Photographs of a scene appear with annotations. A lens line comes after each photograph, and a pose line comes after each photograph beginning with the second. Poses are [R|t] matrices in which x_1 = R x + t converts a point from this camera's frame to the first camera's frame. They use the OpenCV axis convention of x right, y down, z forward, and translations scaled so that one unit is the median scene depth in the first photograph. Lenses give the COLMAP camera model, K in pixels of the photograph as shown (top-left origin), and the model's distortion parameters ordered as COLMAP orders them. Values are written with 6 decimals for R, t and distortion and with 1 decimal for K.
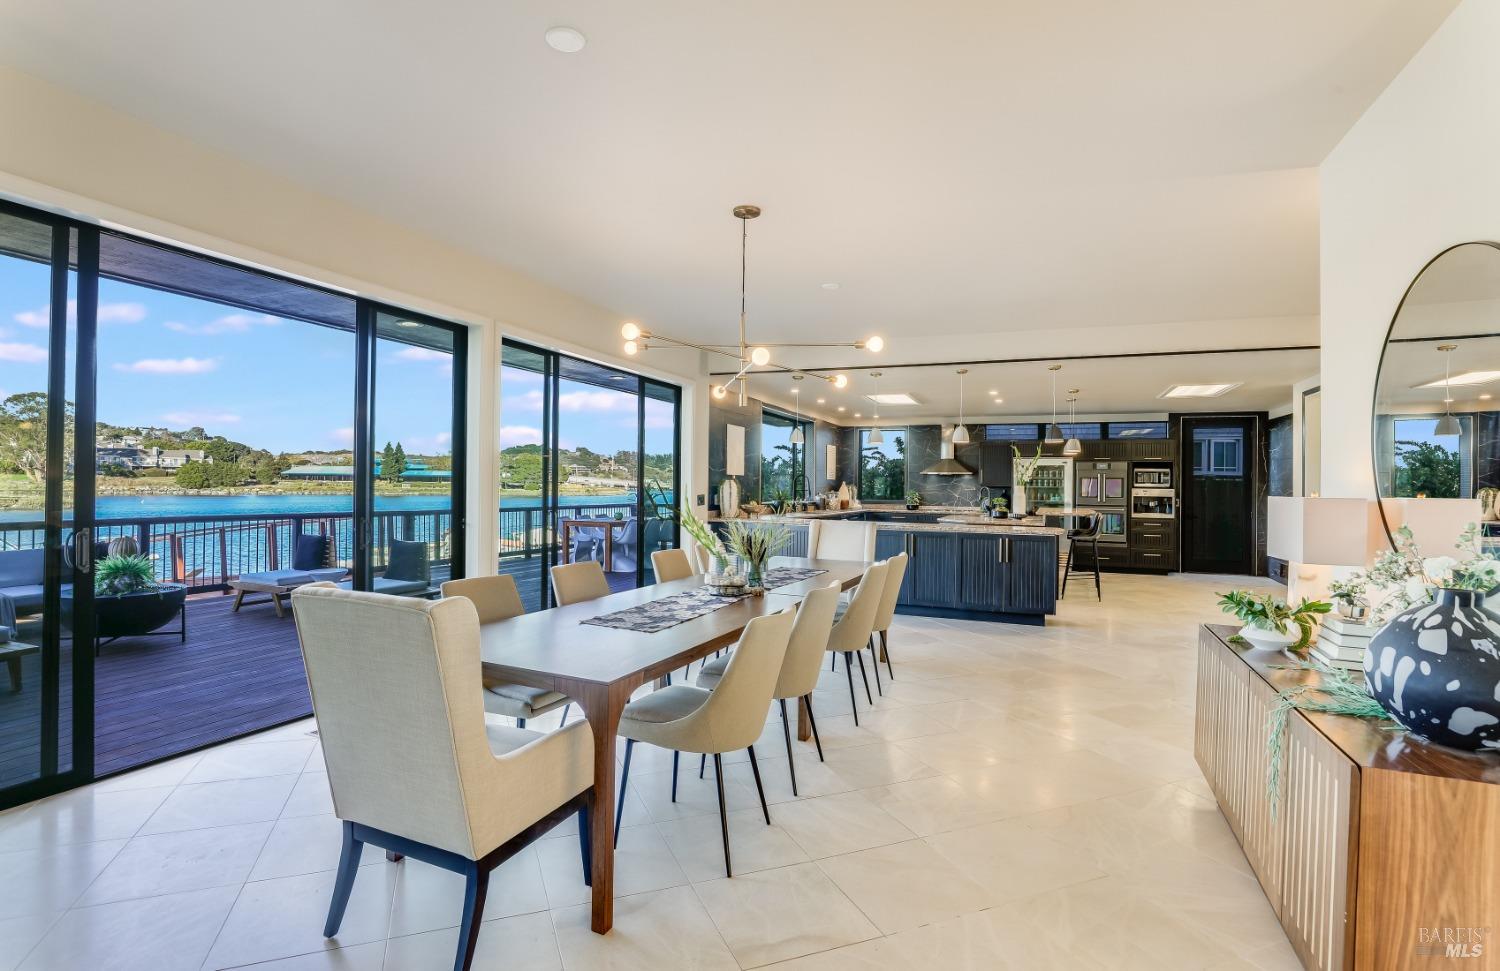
lens RADIAL K [[733.1, 0, 743.7], [0, 733.1, 483.1], [0, 0, 1]] dist [-0.038848, -0.001975]
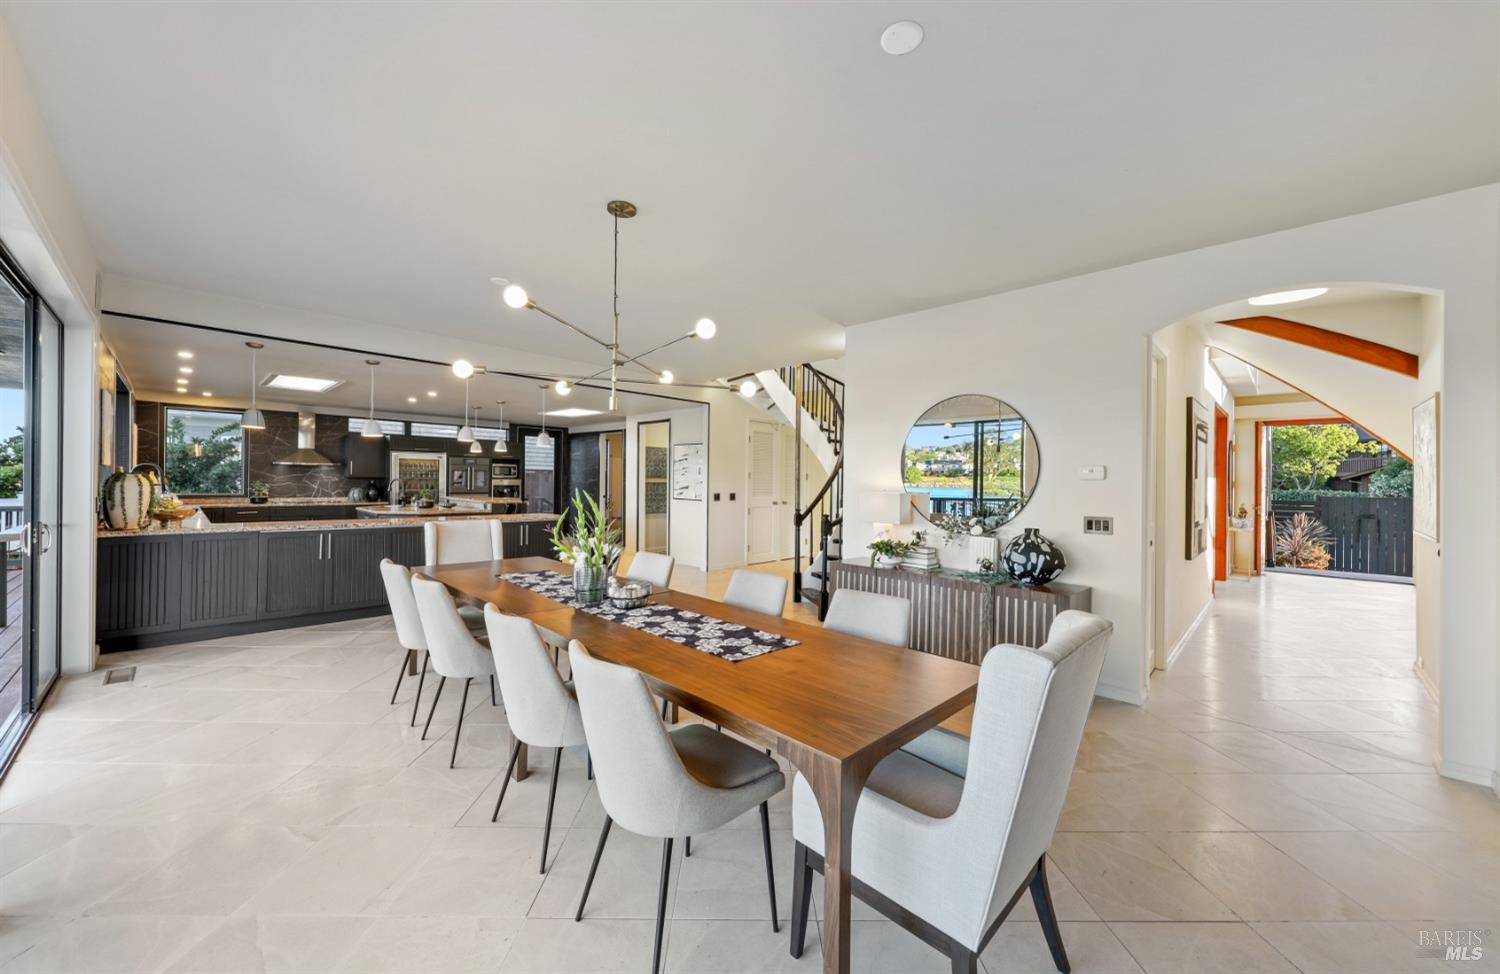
lens RADIAL K [[553.6, 0, 758.9], [0, 553.6, 476.3], [0, 0, 1]] dist [-0.001312, -0.000566]
pose [[0.347213, -0.001159, 0.937785, -0.197877], [-0.010939, 0.999926, 0.005285, -0.007200], [-0.937722, -0.012093, 0.347175, 0.180668]]
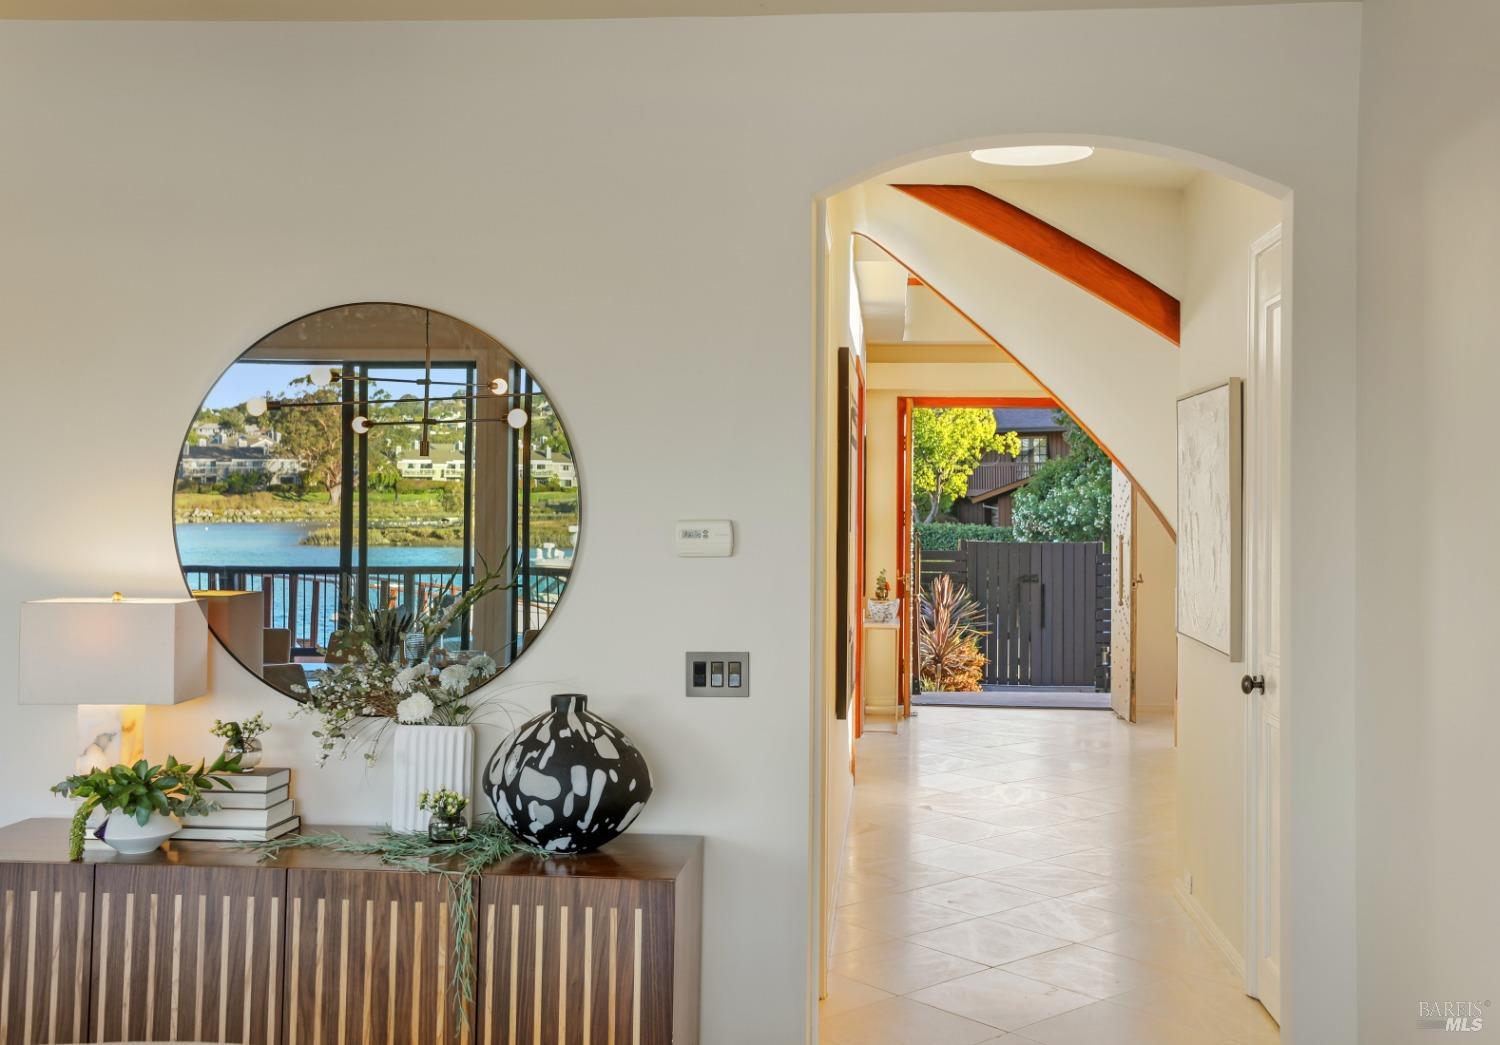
lens RADIAL K [[1480.6, 0, 771.5], [0, 1480.6, 506.9], [0, 0, 1]] dist [0.039850, 0.000000]
pose [[-0.326153, -0.014339, 0.945208, -0.148971], [-0.020179, 0.999763, 0.008203, -0.019179], [-0.945101, -0.016398, -0.326365, 0.204094]]
